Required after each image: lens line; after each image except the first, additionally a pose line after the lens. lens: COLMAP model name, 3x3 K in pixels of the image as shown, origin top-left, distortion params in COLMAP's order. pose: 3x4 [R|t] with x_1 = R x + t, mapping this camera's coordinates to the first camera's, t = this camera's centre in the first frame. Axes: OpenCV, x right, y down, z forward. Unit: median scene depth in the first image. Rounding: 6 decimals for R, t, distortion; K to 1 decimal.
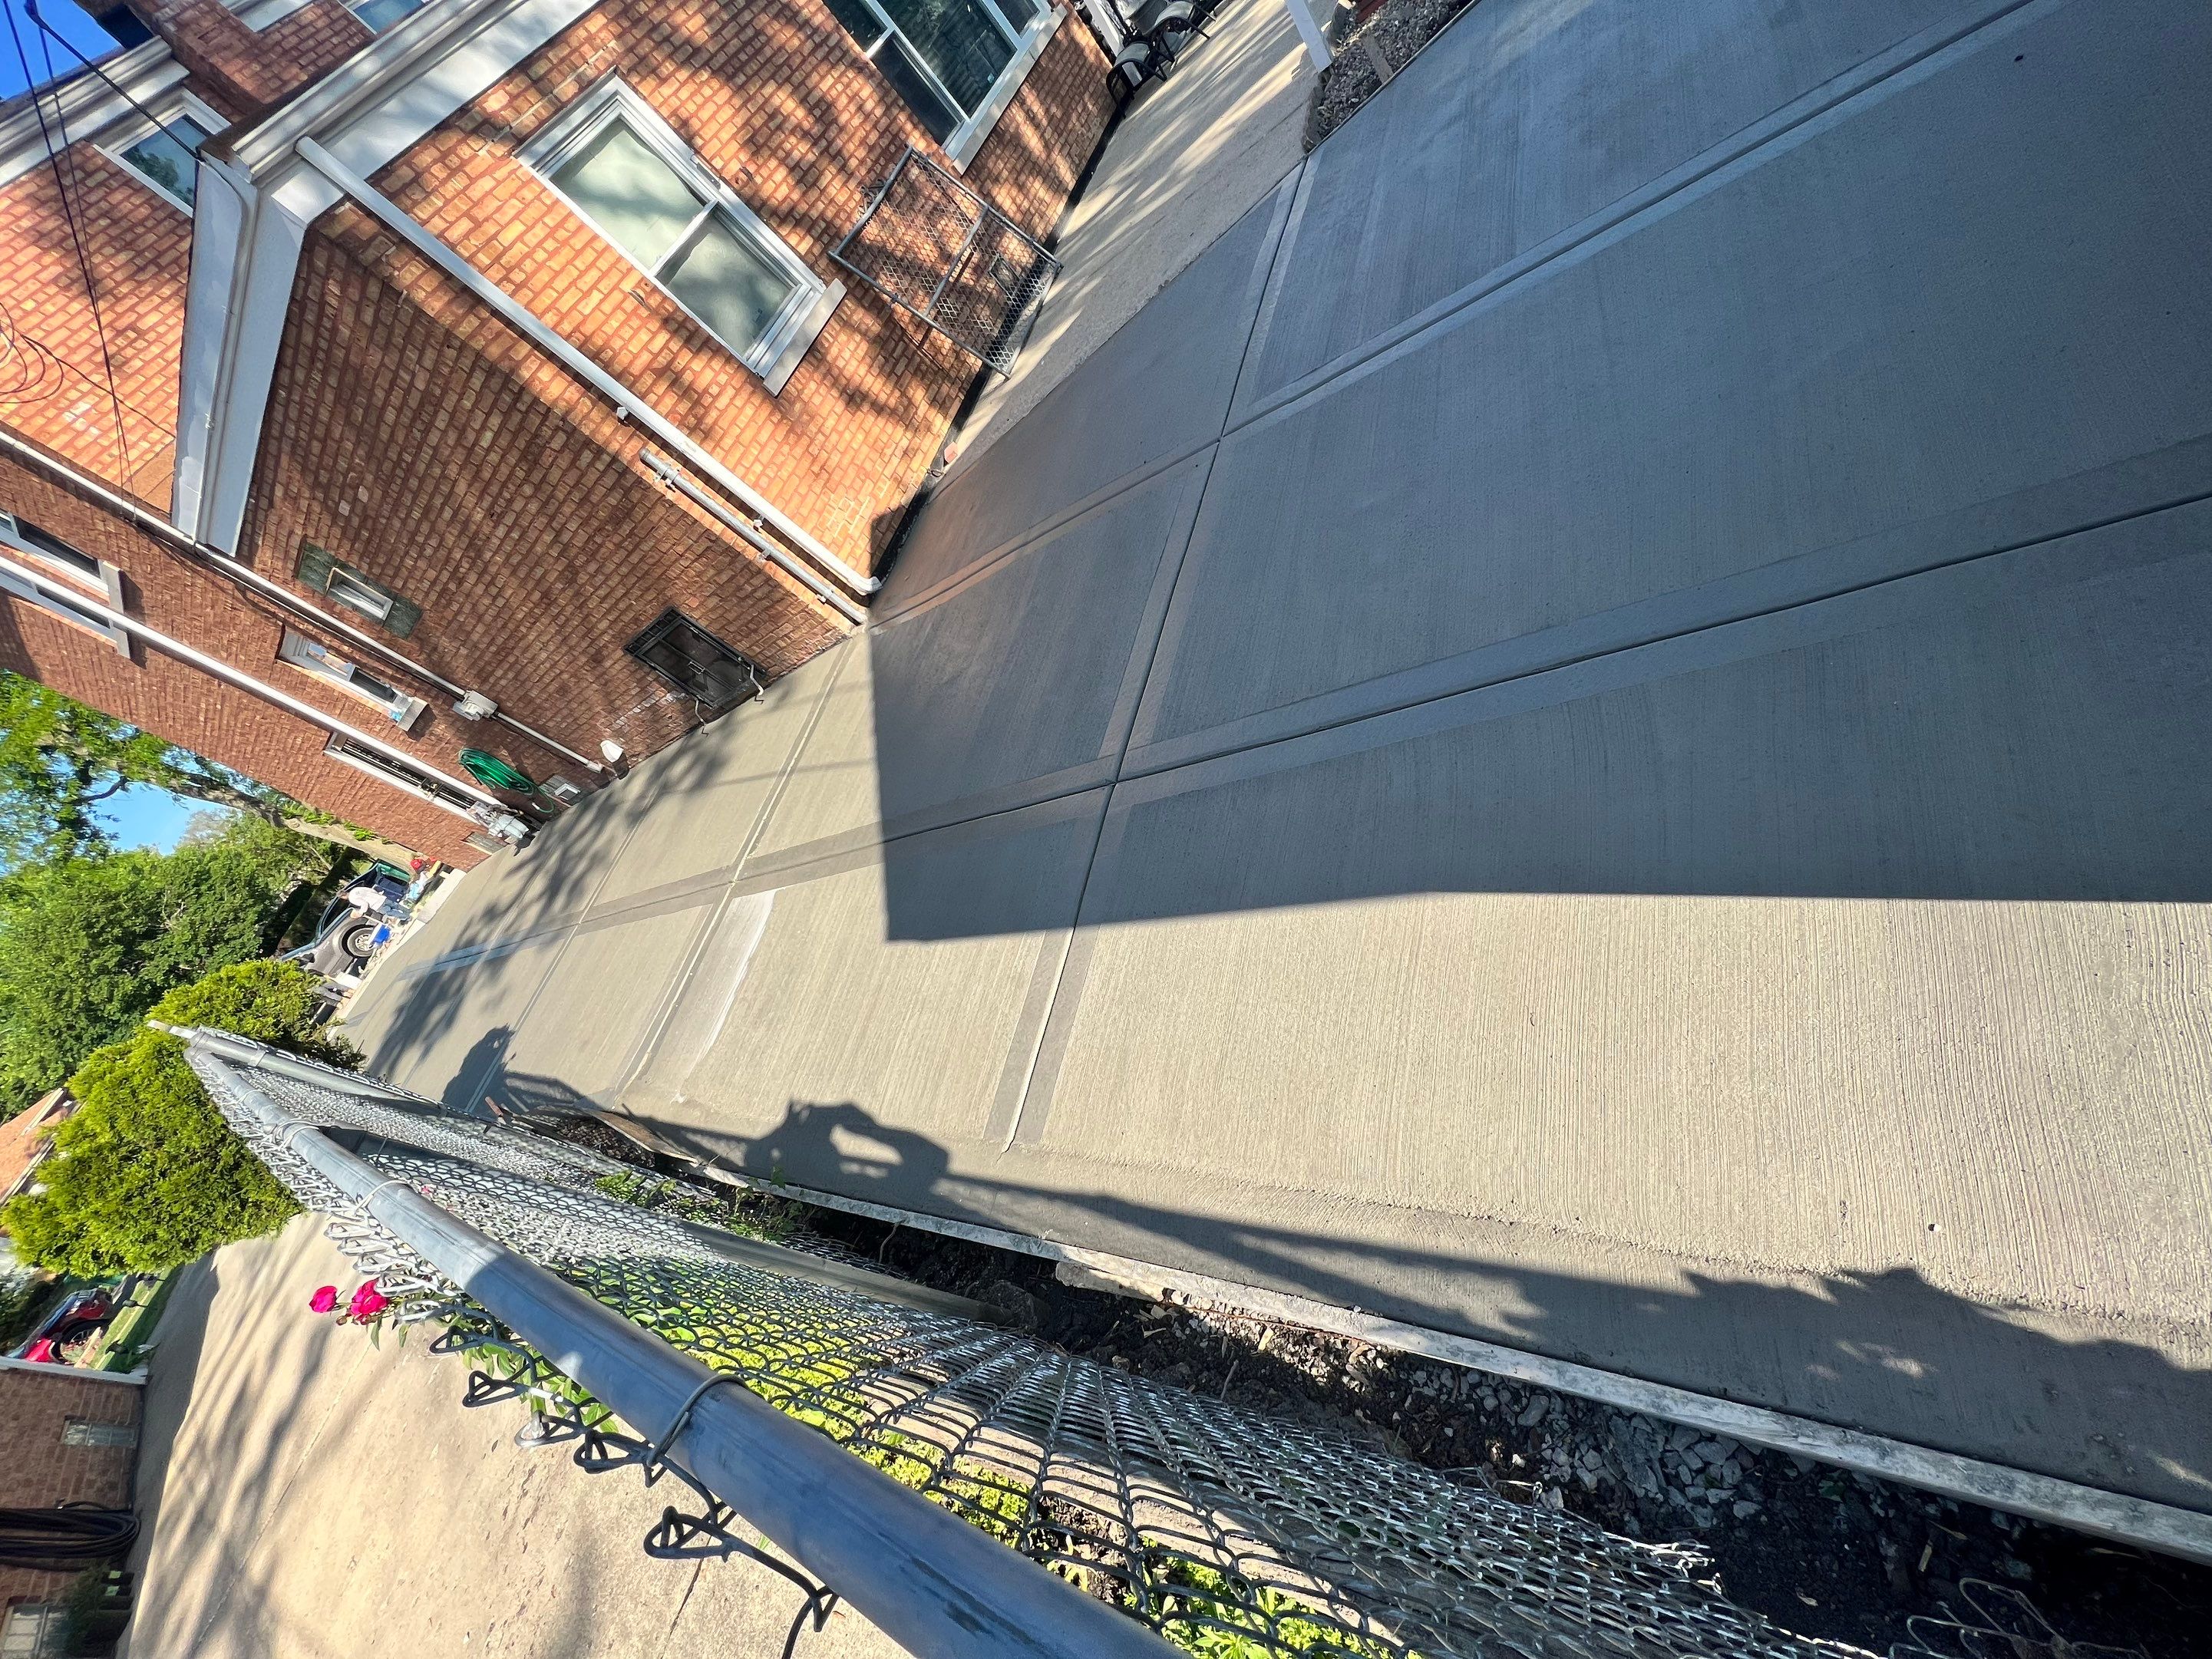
lens RADIAL K [[897.4, 0, 1100.4], [0, 897.4, 822.0], [0, 0, 1]] dist [-0.003724, 0.002303]
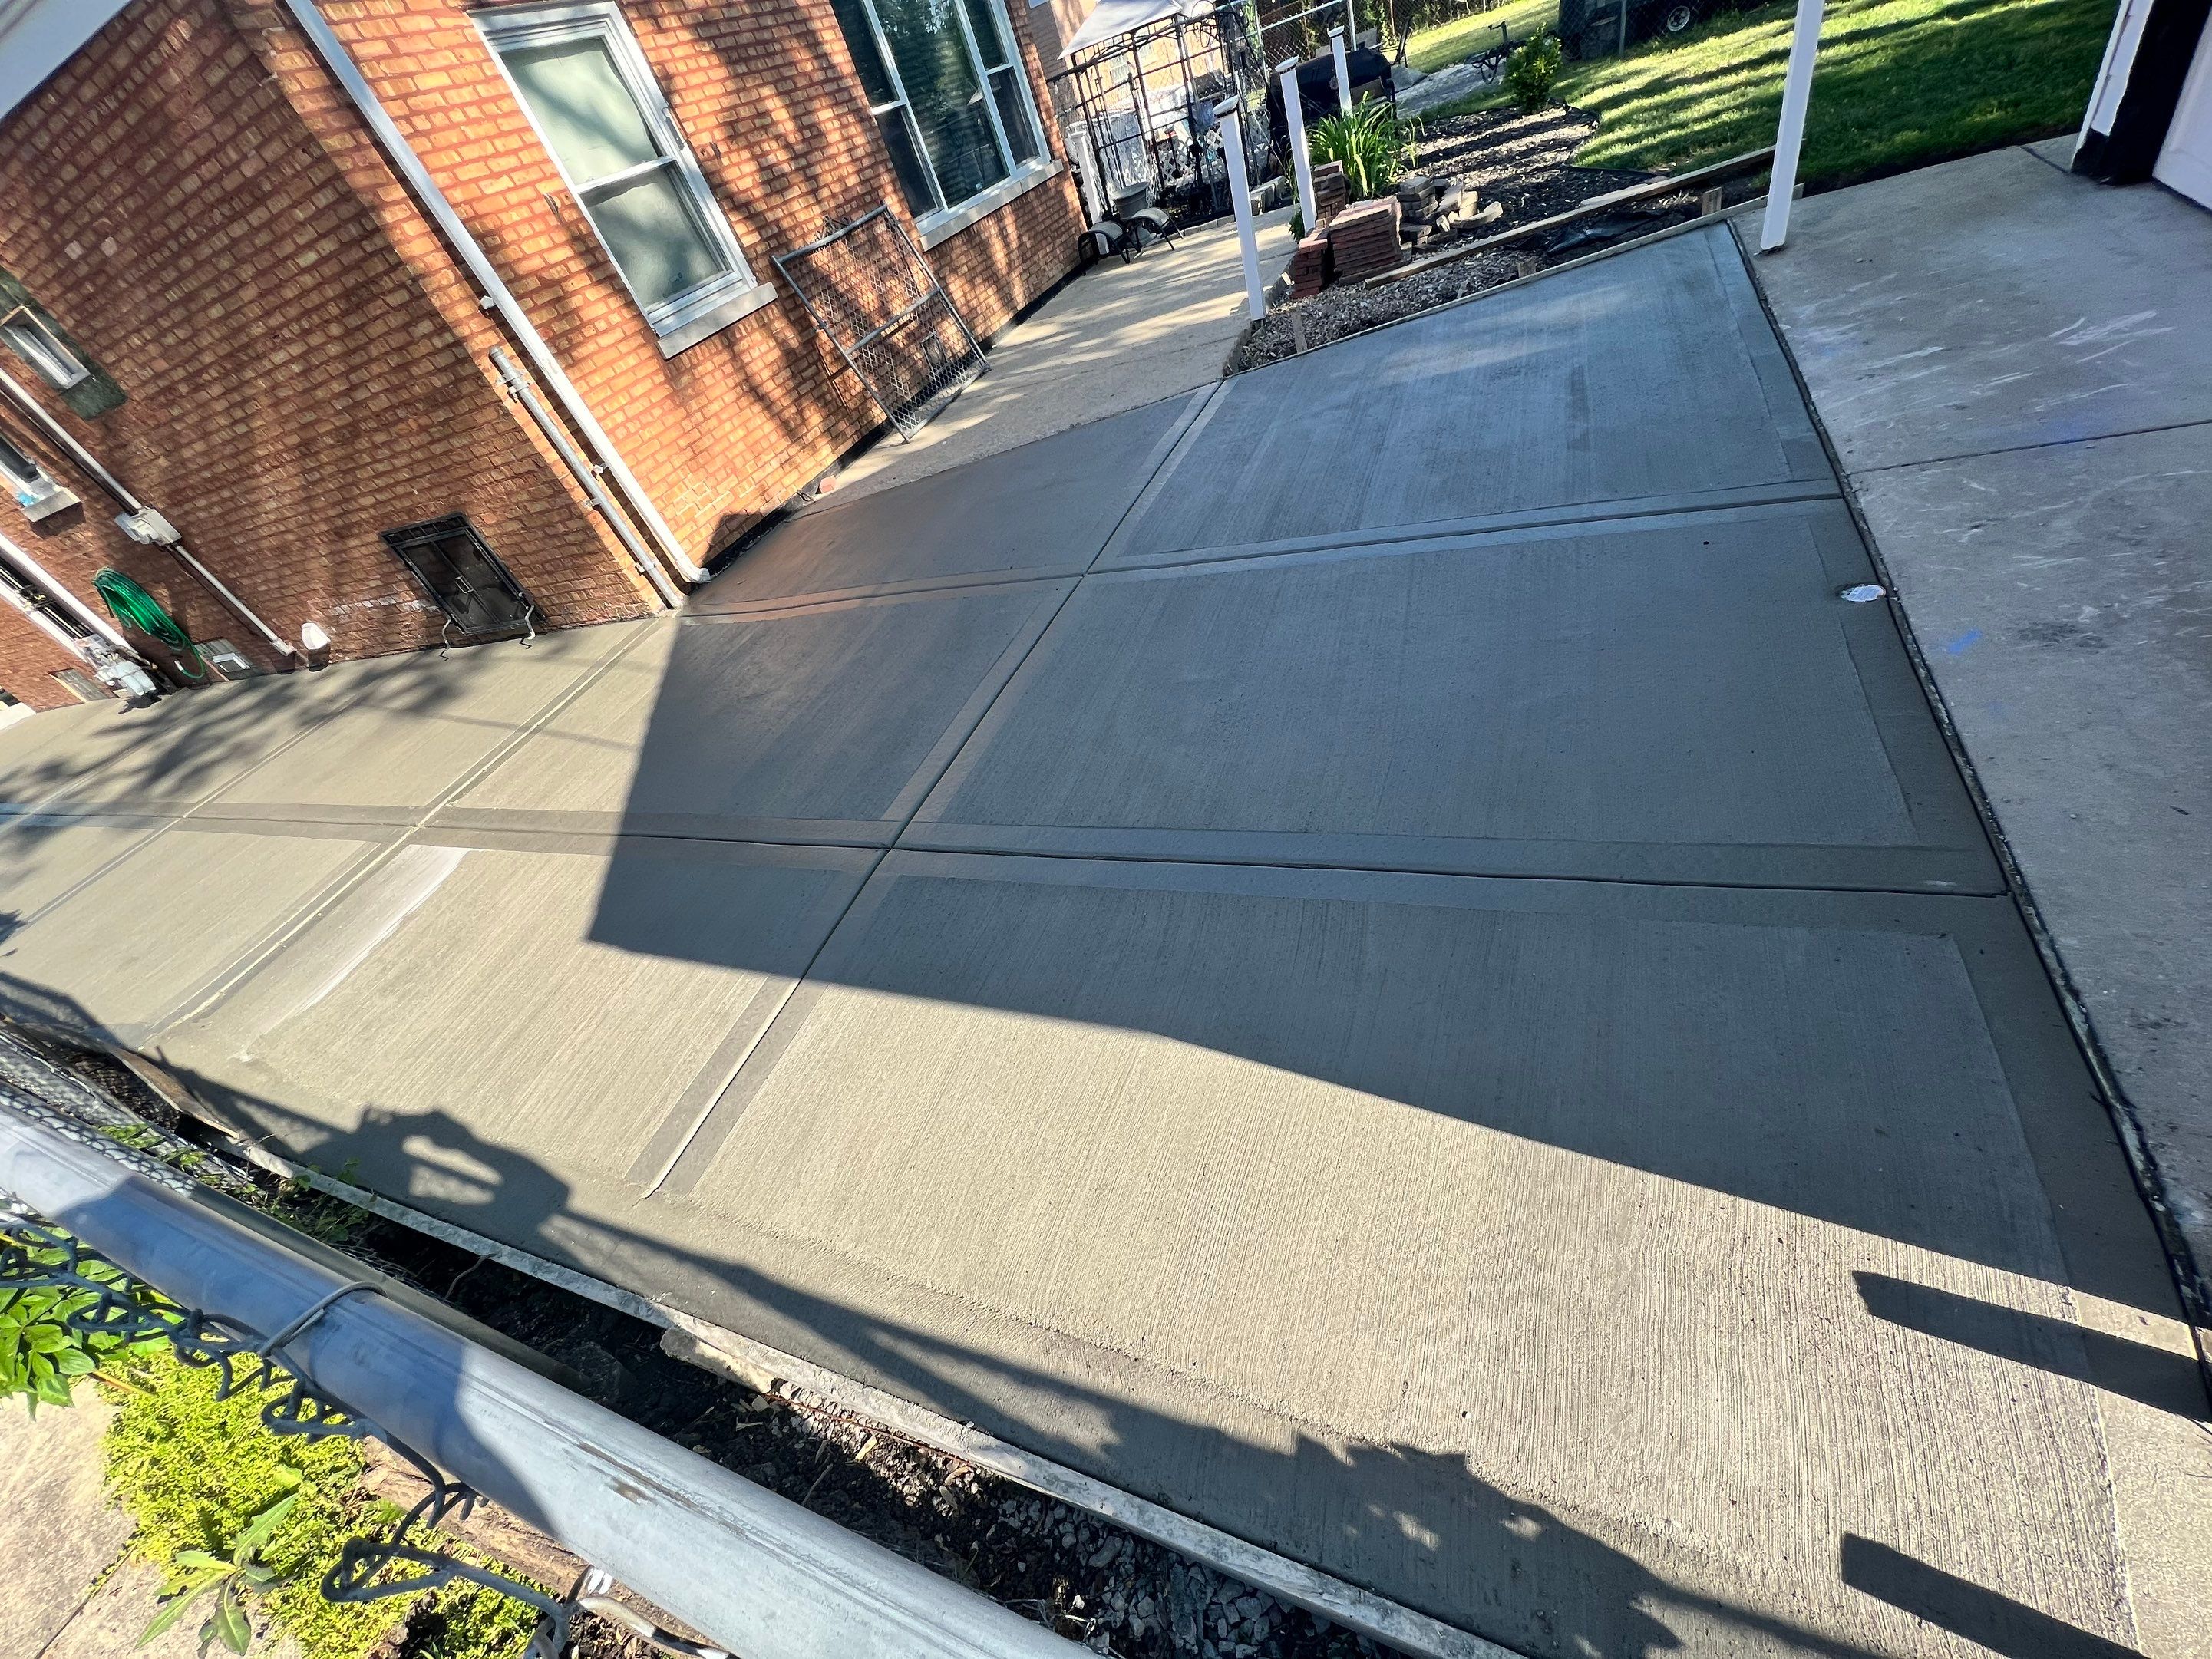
lens RADIAL K [[896.1, 0, 1108.8], [0, 896.1, 820.2], [0, 0, 1]] dist [-0.001537, -0.000391]
pose [[0.919228, 0.310318, 0.242327, -0.009073], [-0.279713, 0.947854, -0.152752, 0.008641], [-0.277092, 0.072632, 0.958094, -0.017691]]
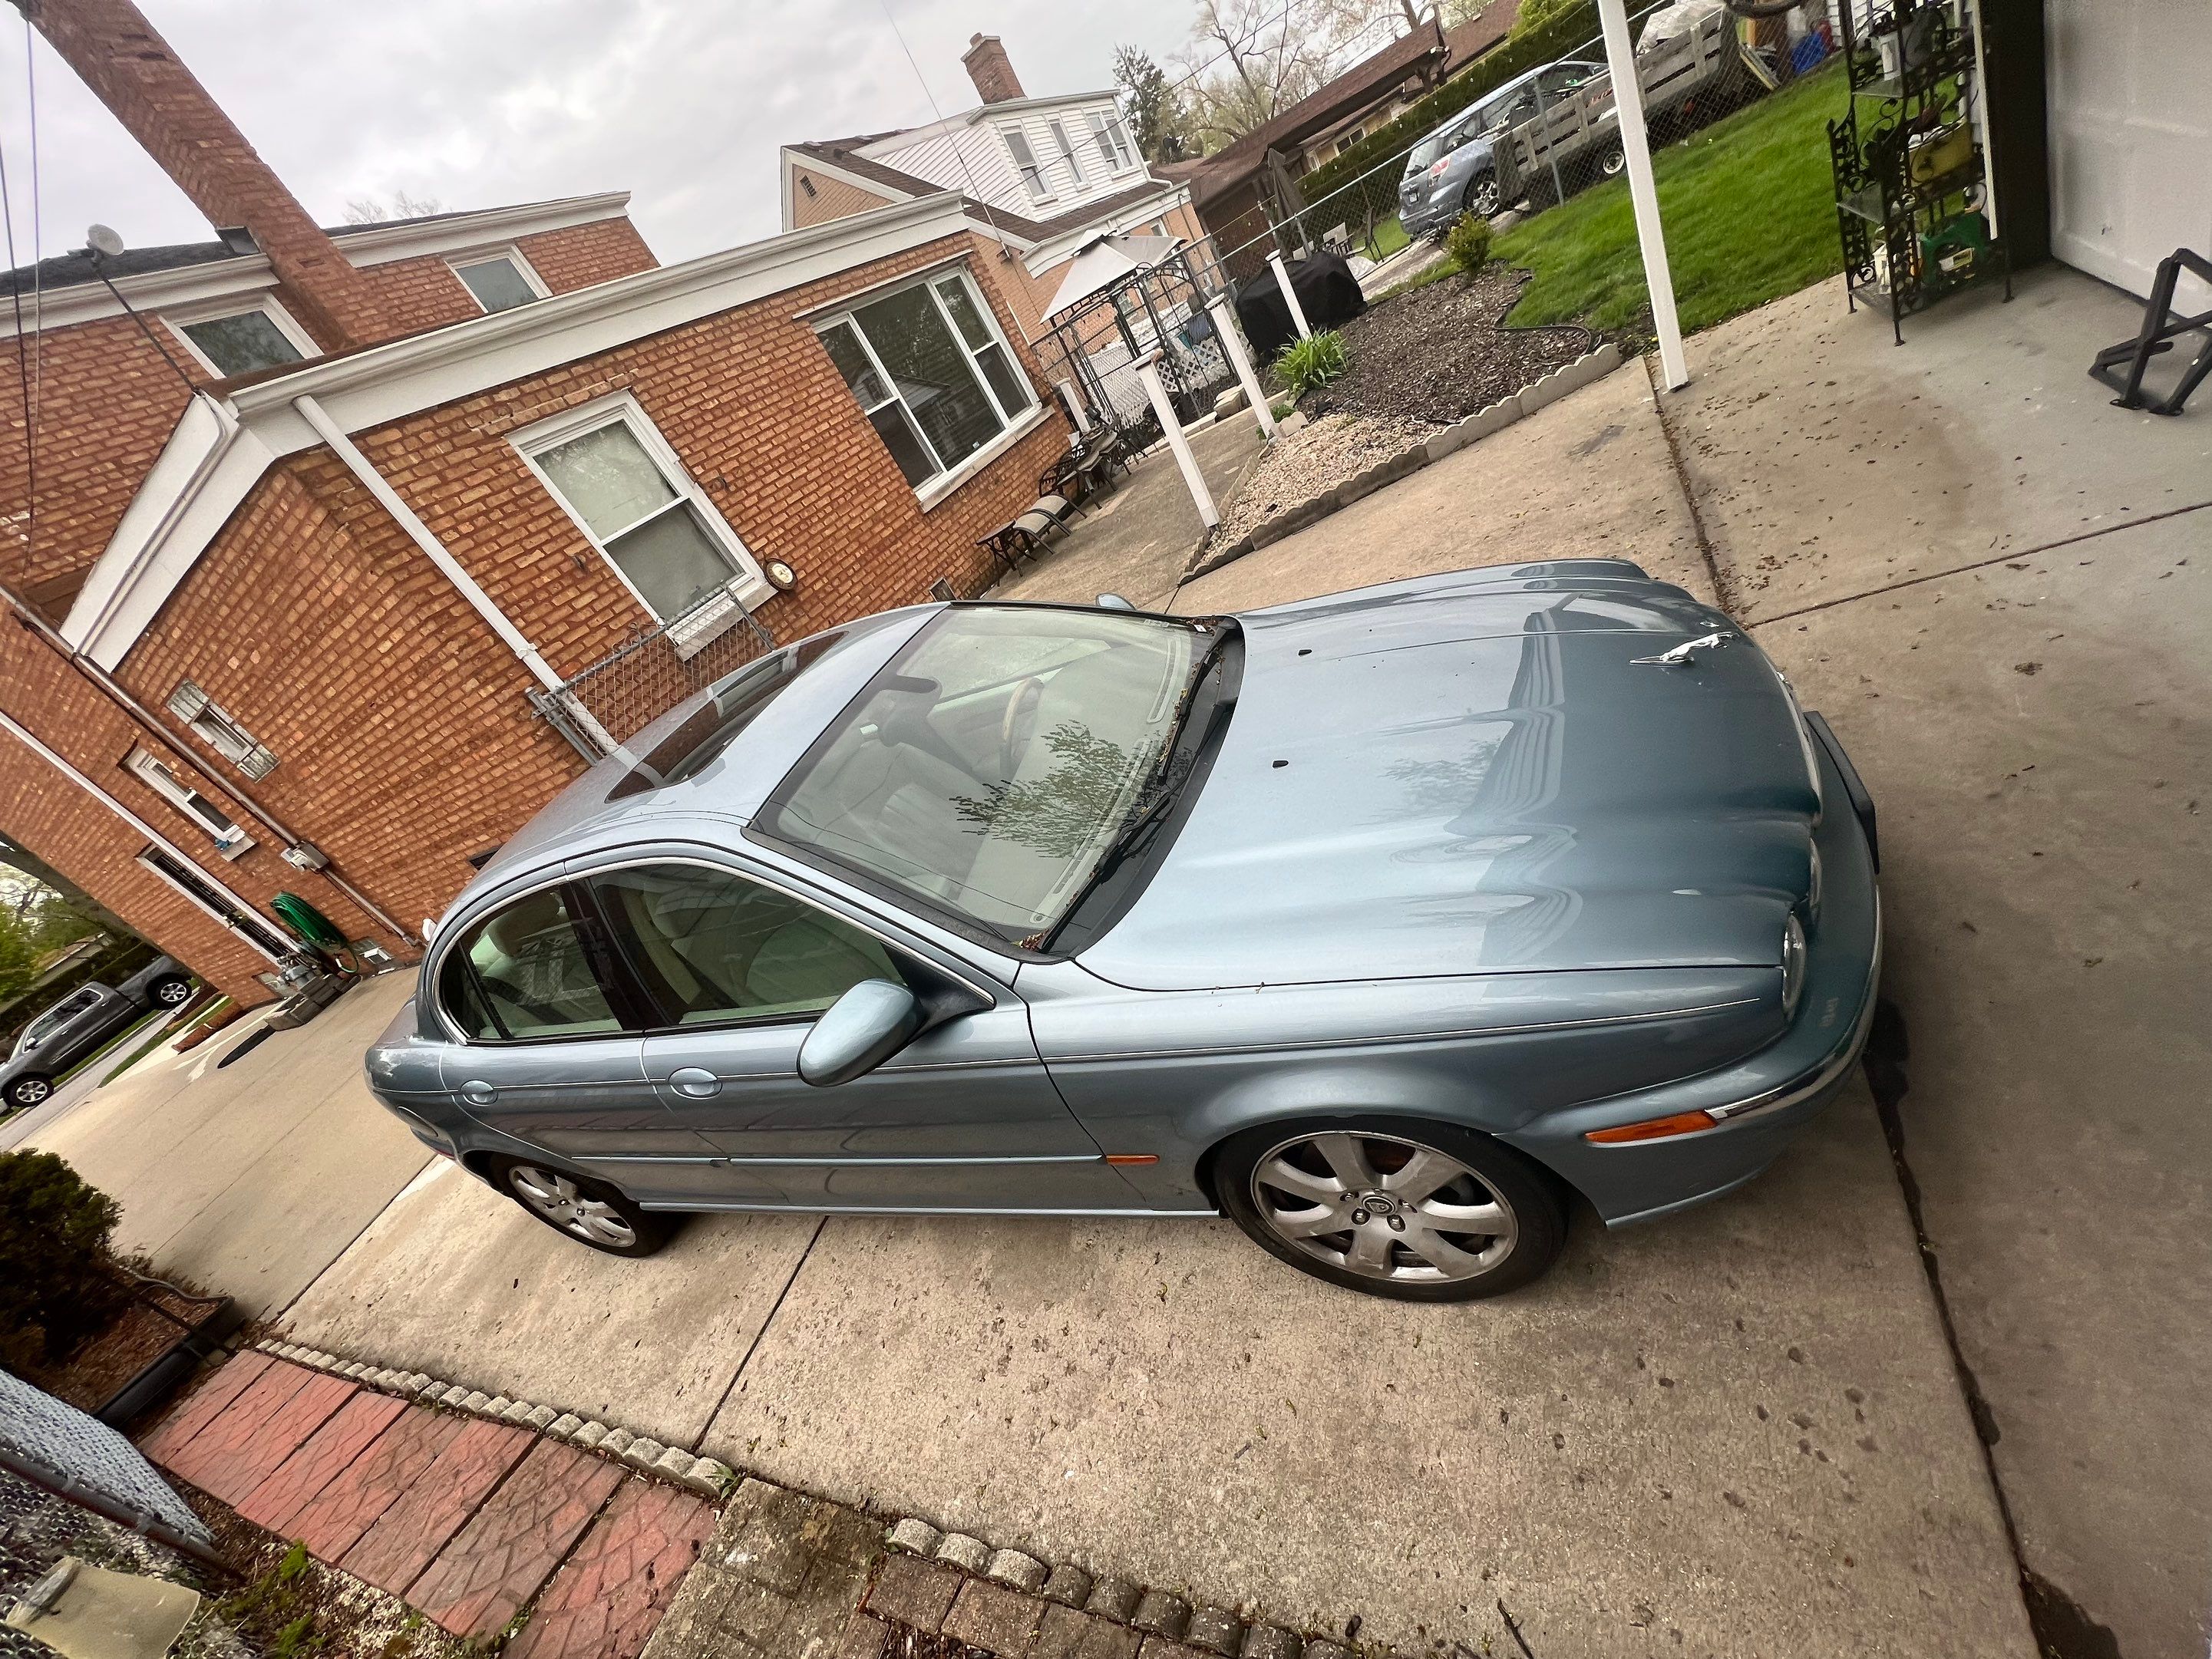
lens RADIAL K [[892.2, 0, 1103.6], [0, 892.2, 823.1], [0, 0, 1]] dist [-0.001462, 0.000280]
pose [[0.975589, 0.209035, 0.067307, 0.158820], [-0.183378, 0.944077, -0.274026, -0.123605], [-0.120824, 0.254994, 0.959364, -0.088748]]
